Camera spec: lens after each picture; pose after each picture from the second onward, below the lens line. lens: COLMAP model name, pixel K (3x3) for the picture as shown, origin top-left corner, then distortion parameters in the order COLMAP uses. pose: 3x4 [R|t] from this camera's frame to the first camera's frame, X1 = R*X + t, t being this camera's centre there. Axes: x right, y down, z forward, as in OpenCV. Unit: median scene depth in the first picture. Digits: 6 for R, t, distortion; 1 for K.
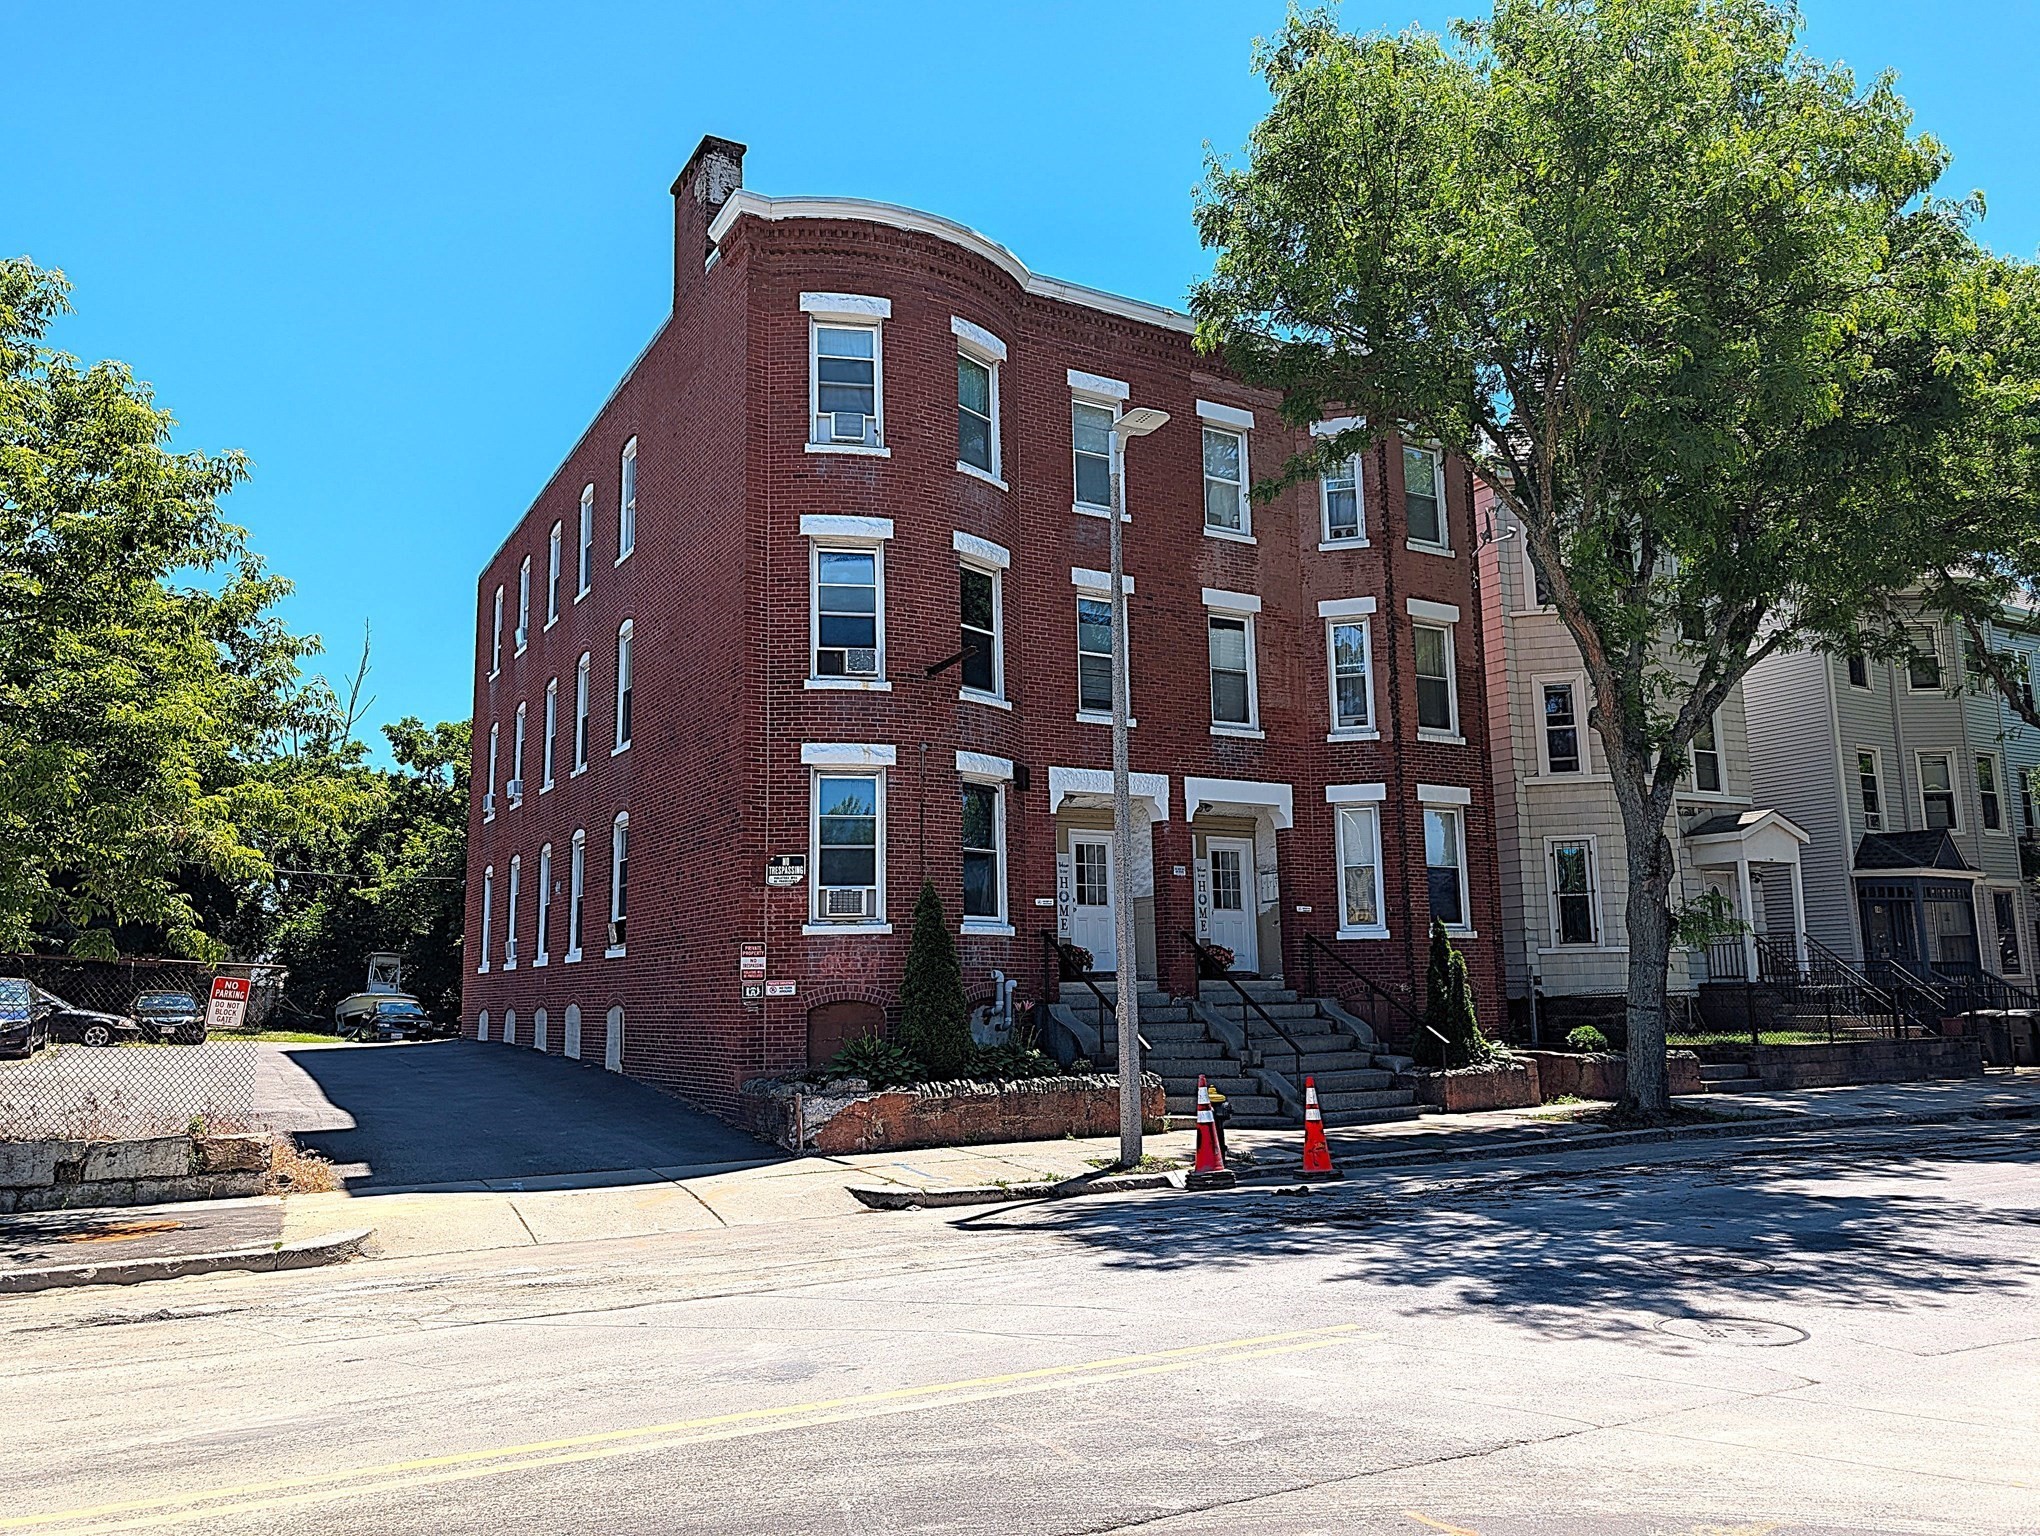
lens RADIAL K [[1489.5, 0, 1020.0], [0, 1489.5, 768.0], [0, 0, 1]] dist [0.014797, -0.004688]
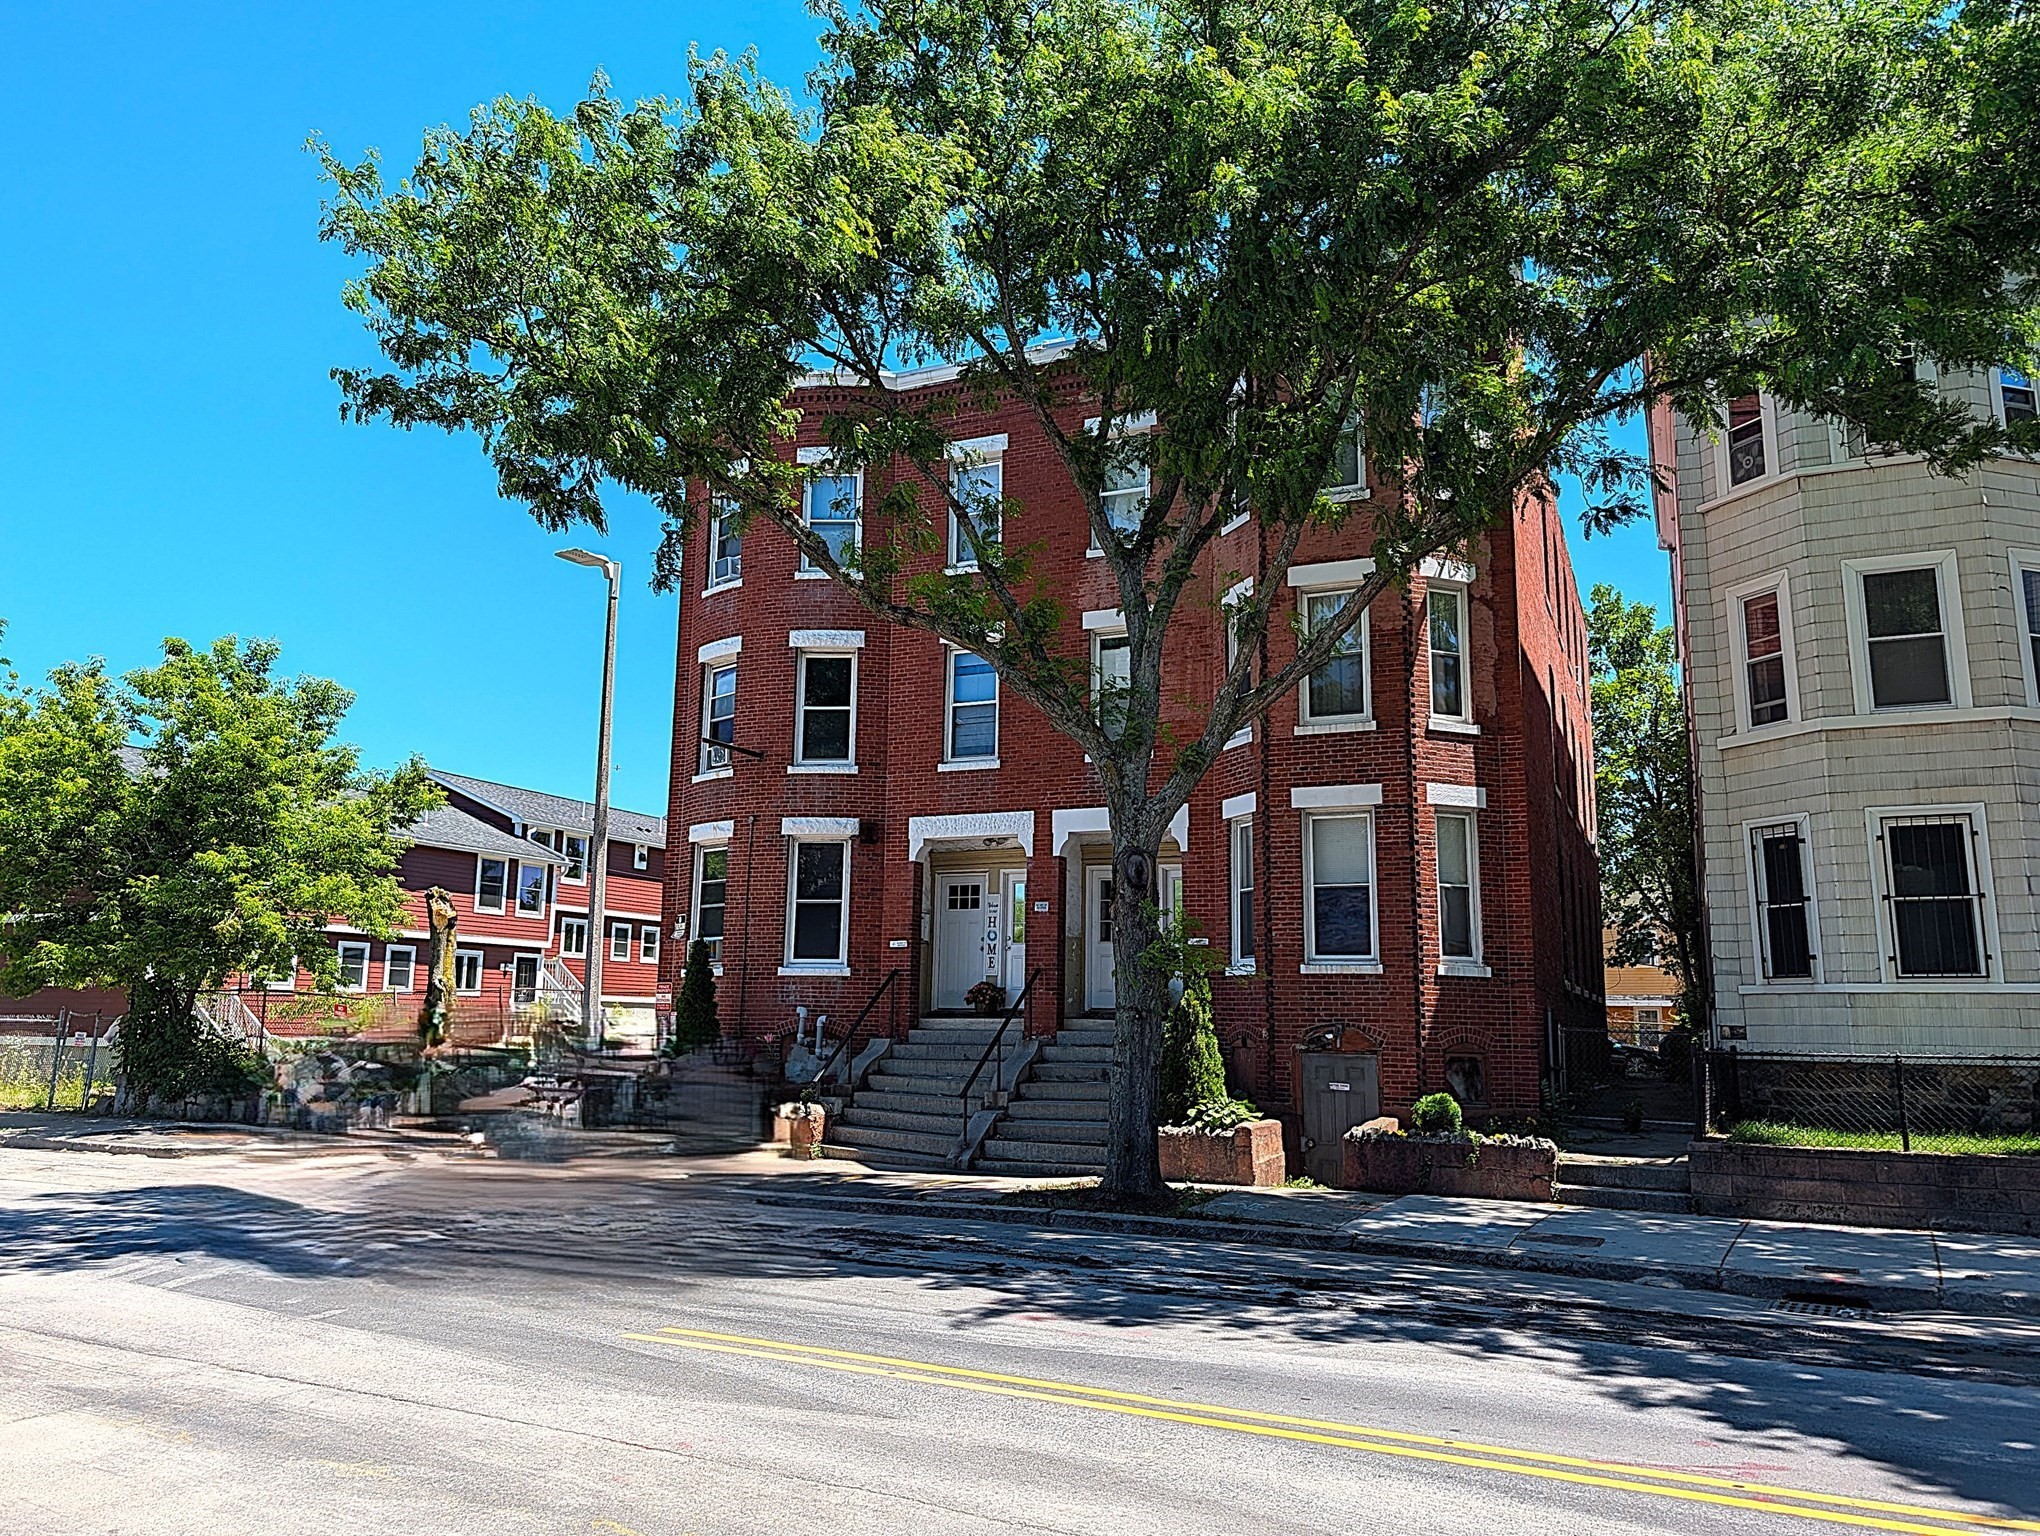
lens RADIAL K [[1465.4, 0, 1024.9], [0, 1465.4, 754.2], [0, 0, 1]] dist [0.029819, -0.027455]
pose [[0.571001, -0.125267, -0.811336, 0.953549], [0.101436, 0.991482, -0.081692, 0.049458], [0.814659, -0.035653, 0.578844, 0.455052]]
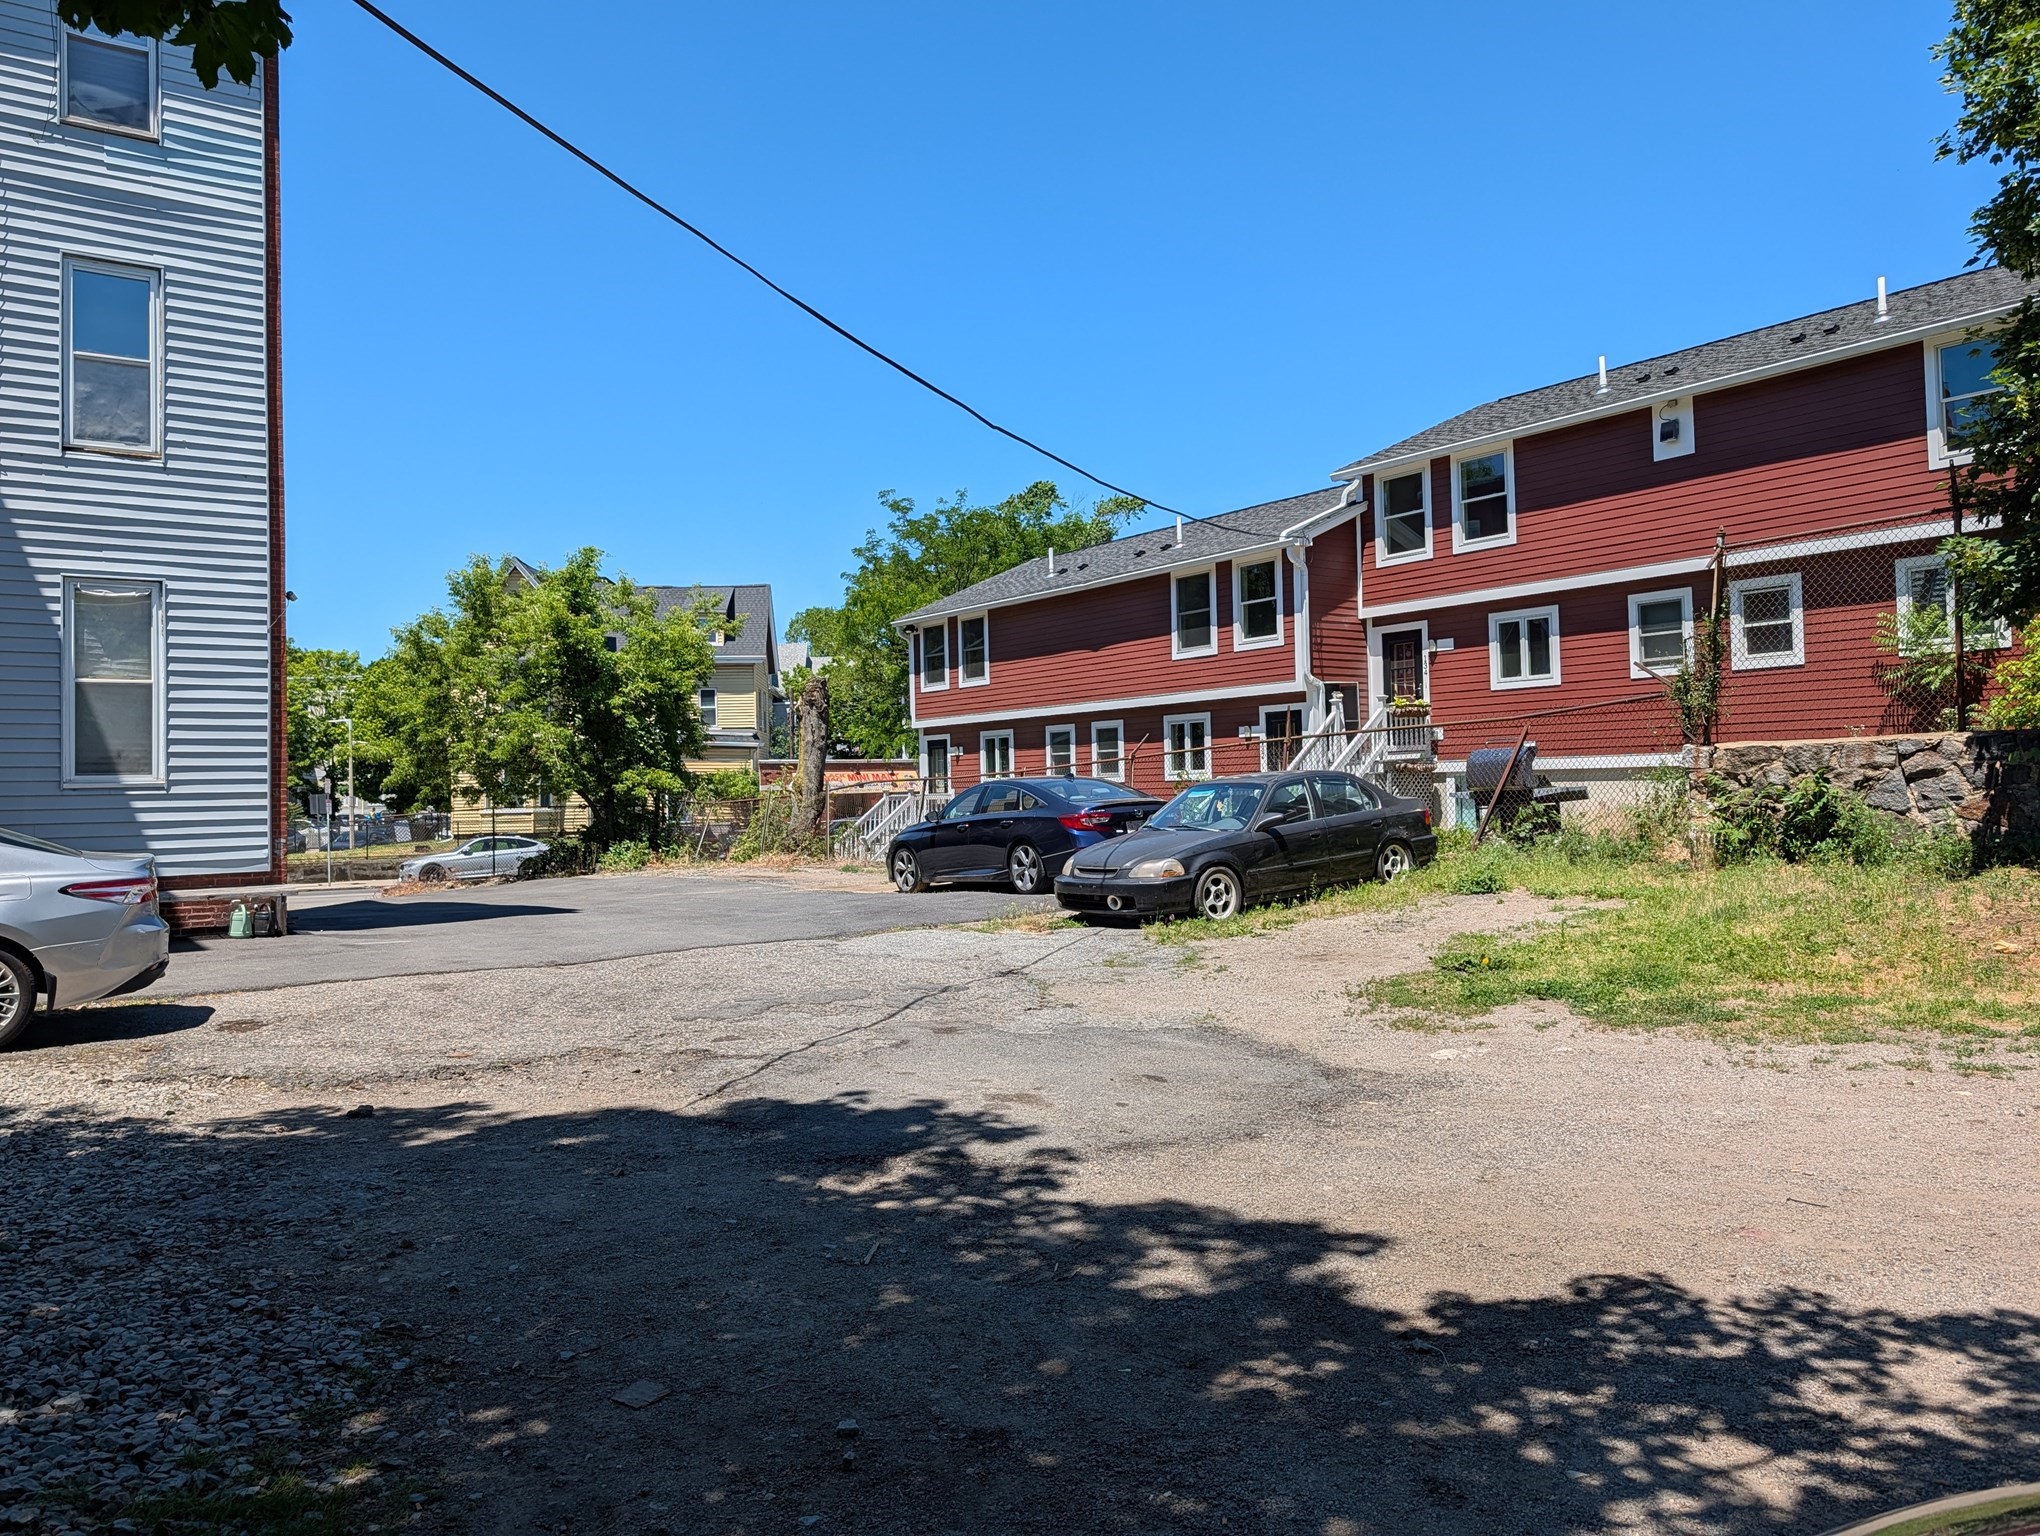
lens RADIAL K [[1447.2, 0, 1015.5], [0, 1447.2, 761.9], [0, 0, 1]] dist [-0.006214, -0.003577]
pose [[-0.995015, 0.037206, -0.092520, -0.862854], [0.052976, 0.983261, -0.174331, 0.341142], [0.084485, -0.178363, -0.980331, 2.276546]]
